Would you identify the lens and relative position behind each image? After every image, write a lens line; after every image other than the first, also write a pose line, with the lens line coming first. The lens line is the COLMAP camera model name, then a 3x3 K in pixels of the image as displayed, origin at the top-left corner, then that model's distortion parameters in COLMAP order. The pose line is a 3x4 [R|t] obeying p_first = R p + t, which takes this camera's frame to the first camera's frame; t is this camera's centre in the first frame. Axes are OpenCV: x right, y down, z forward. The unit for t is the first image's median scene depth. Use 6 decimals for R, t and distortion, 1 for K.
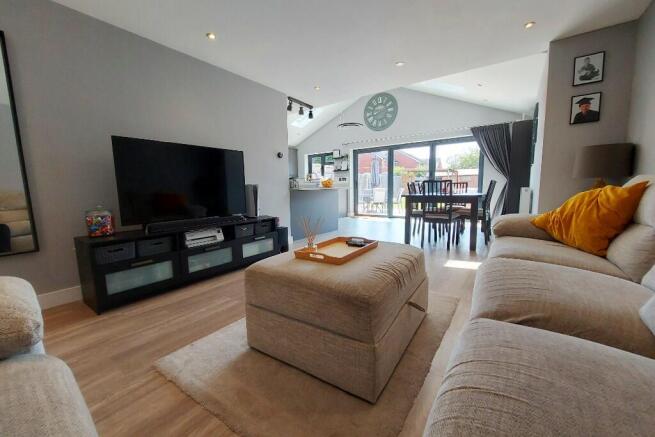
lens RADIAL K [[262.3, 0, 322.8], [0, 262.3, 221.2], [0, 0, 1]] dist [-0.010026, -0.000778]
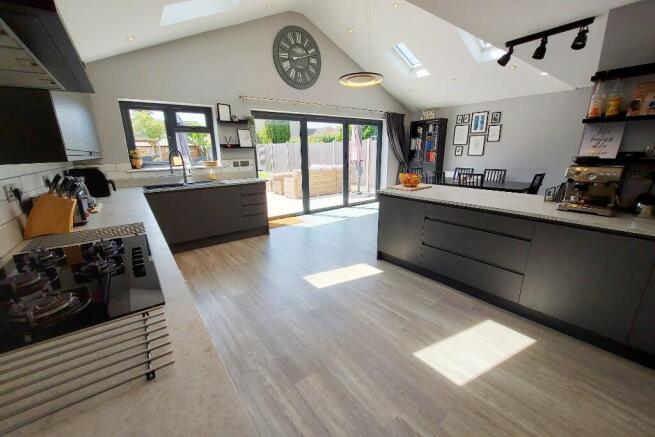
lens RADIAL K [[262.3, 0, 327.5], [0, 262.3, 221.4], [0, 0, 1]] dist [-0.010026, -0.000778]
pose [[0.301594, -0.233760, 0.924336, -0.456715], [0.129397, 0.970544, 0.203226, -0.149238], [-0.944615, 0.058315, 0.322958, 0.754698]]
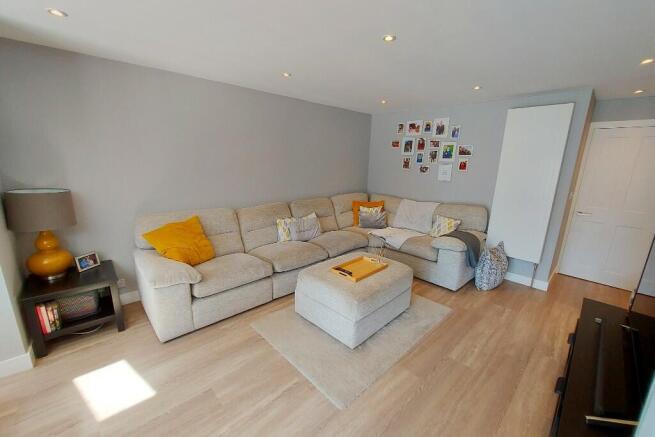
lens RADIAL K [[262.3, 0, 324.8], [0, 262.3, 220.5], [0, 0, 1]] dist [-0.010026, -0.000778]
pose [[-0.977063, -0.047476, 0.207589, -0.008955], [0.025308, 0.942034, 0.334562, -0.152832], [-0.211439, 0.332142, -0.919225, 0.528185]]
